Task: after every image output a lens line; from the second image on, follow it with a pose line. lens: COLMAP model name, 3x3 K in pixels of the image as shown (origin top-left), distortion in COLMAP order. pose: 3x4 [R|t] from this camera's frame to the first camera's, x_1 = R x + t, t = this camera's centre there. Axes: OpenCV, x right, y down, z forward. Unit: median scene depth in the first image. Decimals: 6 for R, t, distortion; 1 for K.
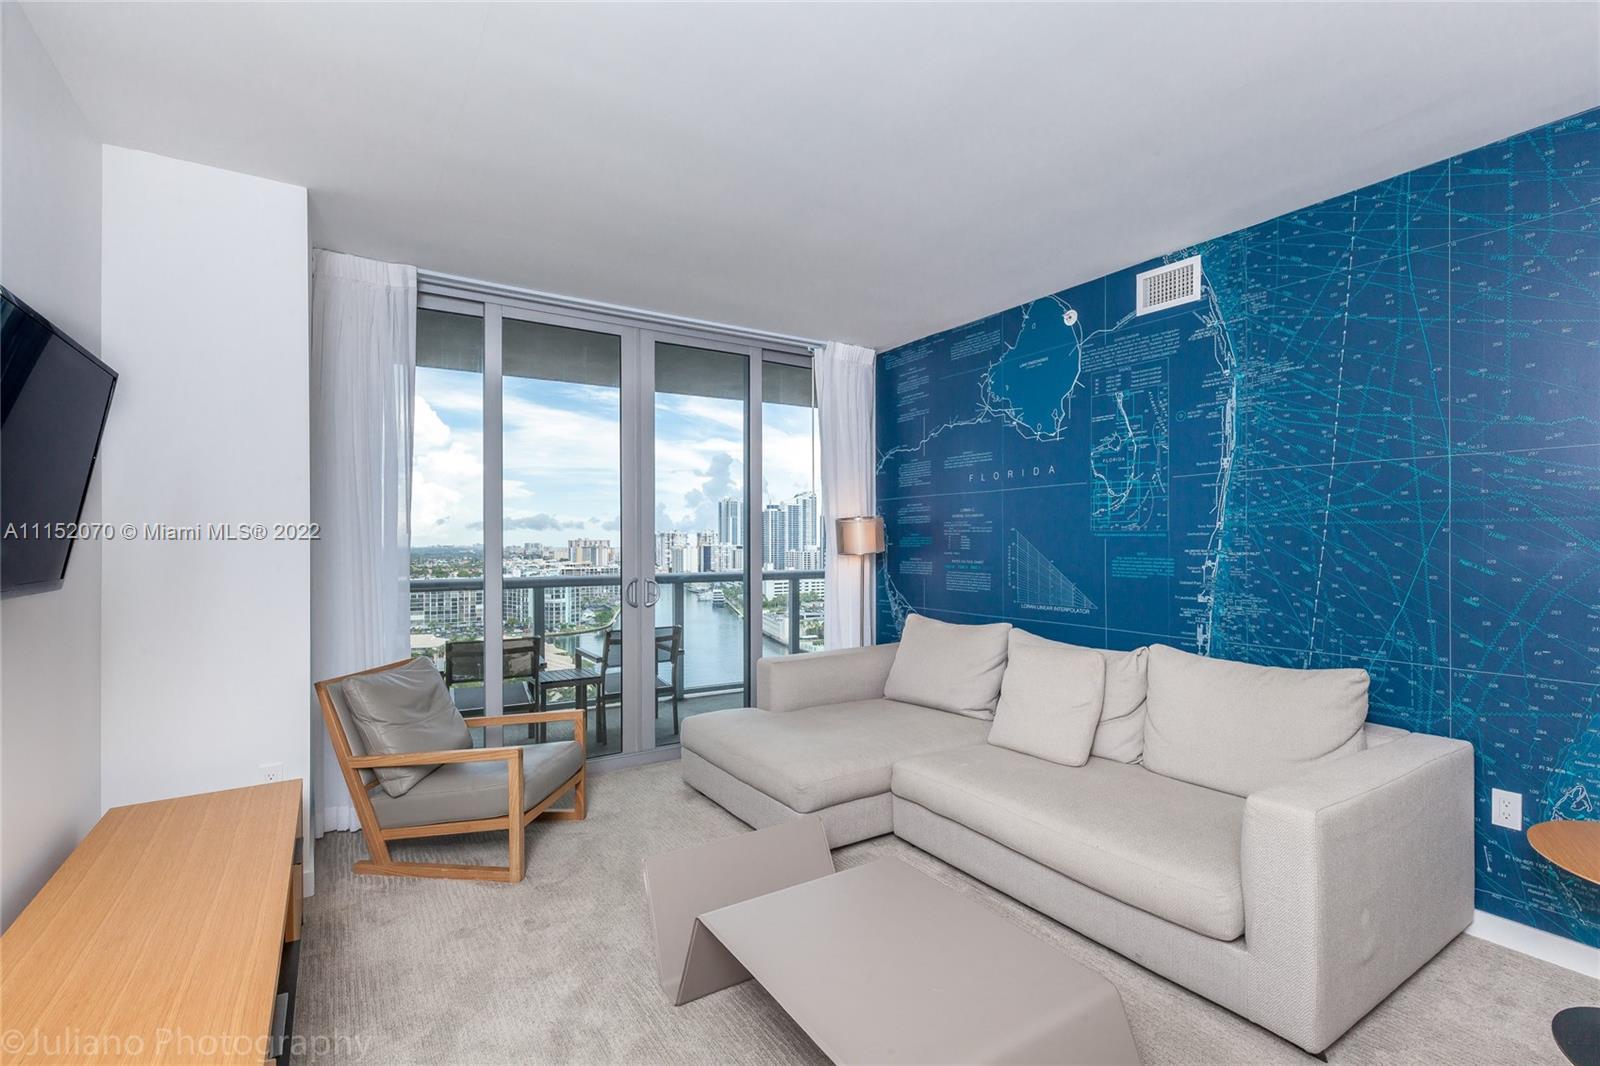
lens RADIAL K [[715.6, 0, 807.7], [0, 715.6, 542.7], [0, 0, 1]] dist [0.000410, -0.000520]
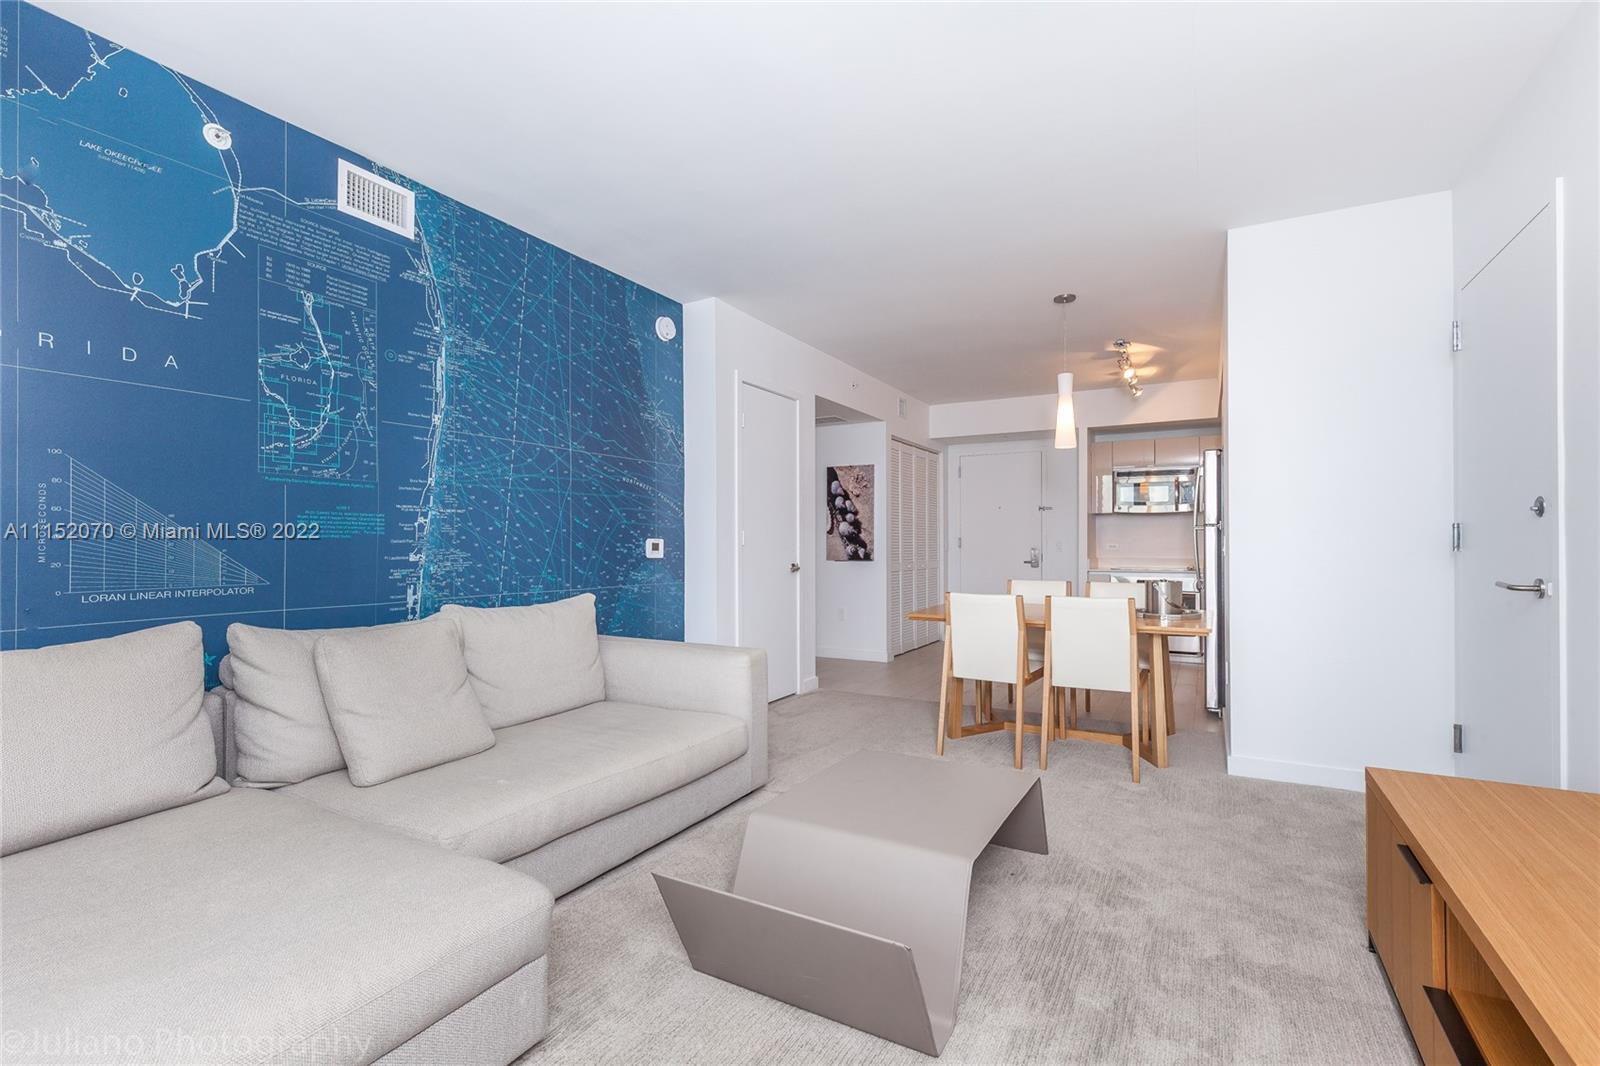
lens RADIAL K [[715.6, 0, 807.7], [0, 715.6, 542.7], [0, 0, 1]] dist [0.000410, -0.000520]
pose [[-0.463053, 0.003299, 0.886324, -0.525551], [0.002076, 0.999994, -0.002637, 0.062318], [-0.886328, 0.000619, -0.463057, 0.975849]]
